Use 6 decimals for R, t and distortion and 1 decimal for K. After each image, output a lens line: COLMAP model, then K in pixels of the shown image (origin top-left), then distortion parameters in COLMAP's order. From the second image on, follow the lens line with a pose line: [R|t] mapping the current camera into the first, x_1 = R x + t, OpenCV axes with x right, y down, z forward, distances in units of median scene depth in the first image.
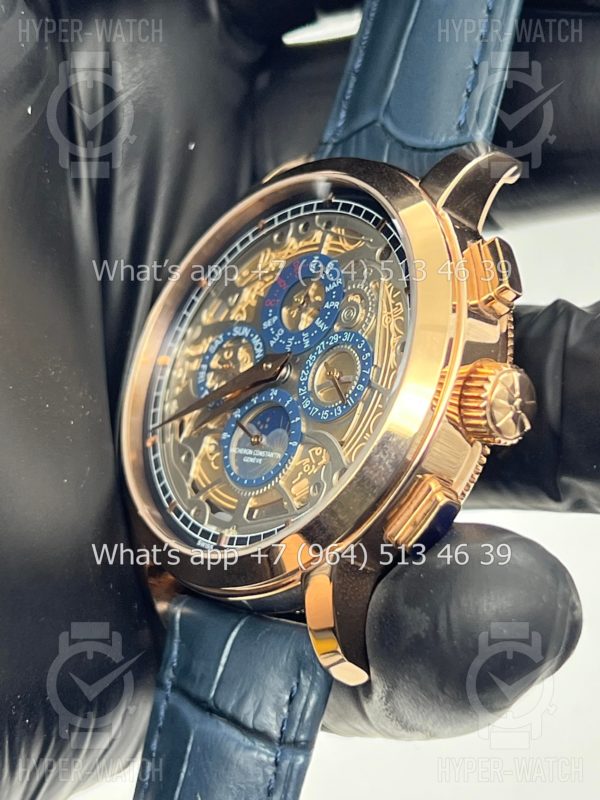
lens RADIAL K [[1909.1, 0, 300.0], [0, 1909.1, 400.0], [0, 0, 1]] dist [0.241181, -1.218624]
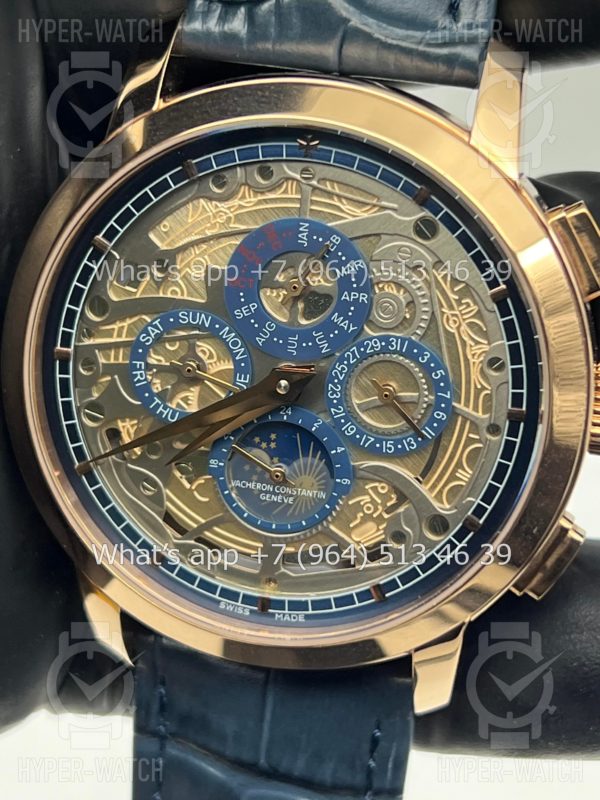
lens RADIAL K [[1909.1, 0, 300.0], [0, 1909.1, 400.0], [0, 0, 1]] dist [0.241181, -1.218624]
pose [[0.813904, -0.321671, 0.483827, -0.388067], [0.037113, 0.859833, 0.509225, -0.407700], [-0.579813, -0.396504, 0.711760, 0.447227]]
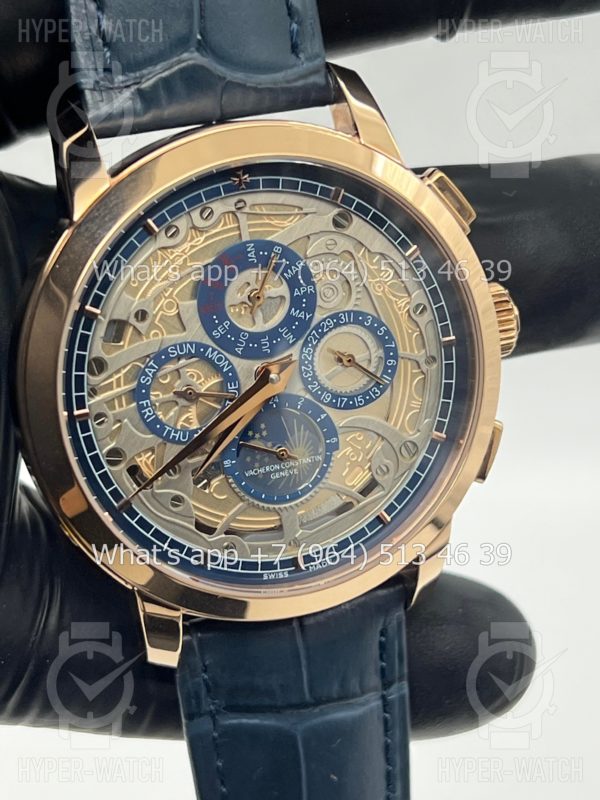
lens RADIAL K [[1909.1, 0, 300.0], [0, 1909.1, 400.0], [0, 0, 1]] dist [0.241181, -1.218624]
pose [[0.378207, -0.501113, 0.778361, -0.741686], [0.092672, 0.857087, 0.506768, -0.479659], [-0.921071, -0.119531, 0.370595, 0.647522]]
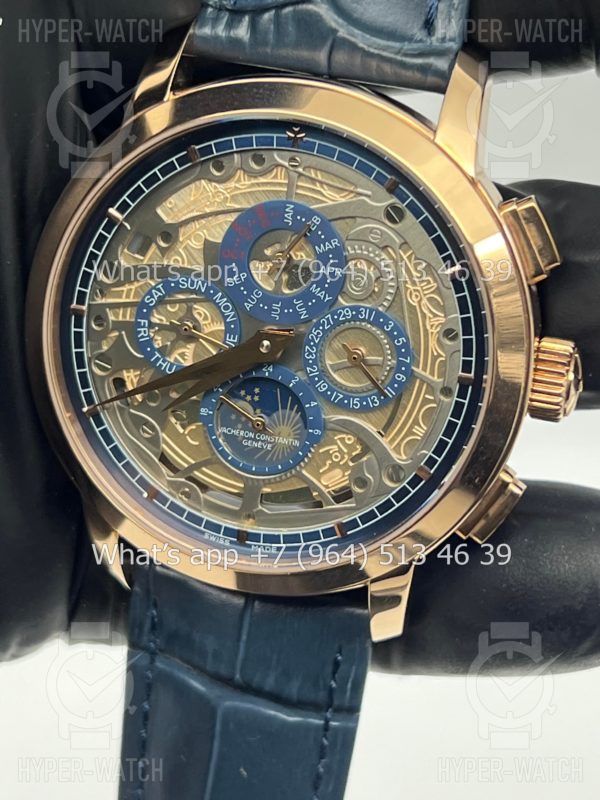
lens RADIAL K [[1909.1, 0, 300.0], [0, 1909.1, 400.0], [0, 0, 1]] dist [0.241181, -1.218624]
pose [[0.844909, -0.279005, 0.456382, -0.417297], [0.014830, 0.865085, 0.501407, -0.443113], [-0.534704, -0.416875, 0.735056, 0.330377]]
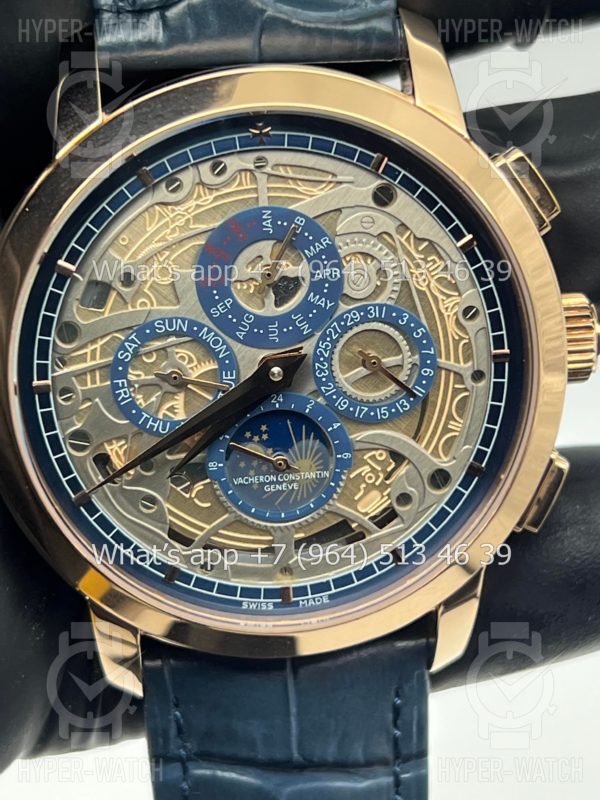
lens RADIAL K [[1909.1, 0, 300.0], [0, 1909.1, 400.0], [0, 0, 1]] dist [0.241181, -1.218624]
pose [[0.577590, -0.435226, 0.690629, -0.555973], [0.077377, 0.871399, 0.484434, -0.386477], [-0.812652, -0.226366, 0.536988, 0.574867]]
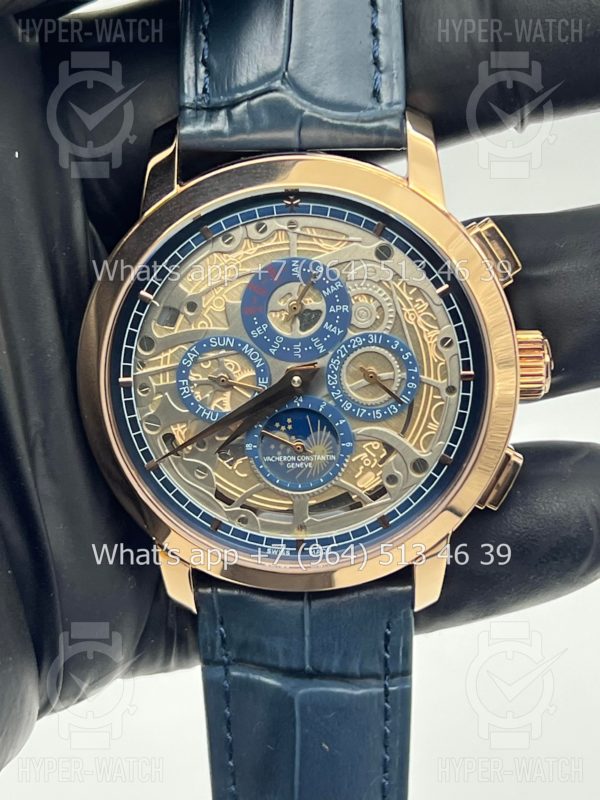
lens RADIAL K [[1909.1, 0, 300.0], [0, 1909.1, 400.0], [0, 0, 1]] dist [0.241181, -1.218624]
pose [[0.679865, -0.414671, 0.604840, -0.658492], [0.093351, 0.867005, 0.489478, -0.525521], [-0.727372, -0.276316, 0.628156, 0.337571]]
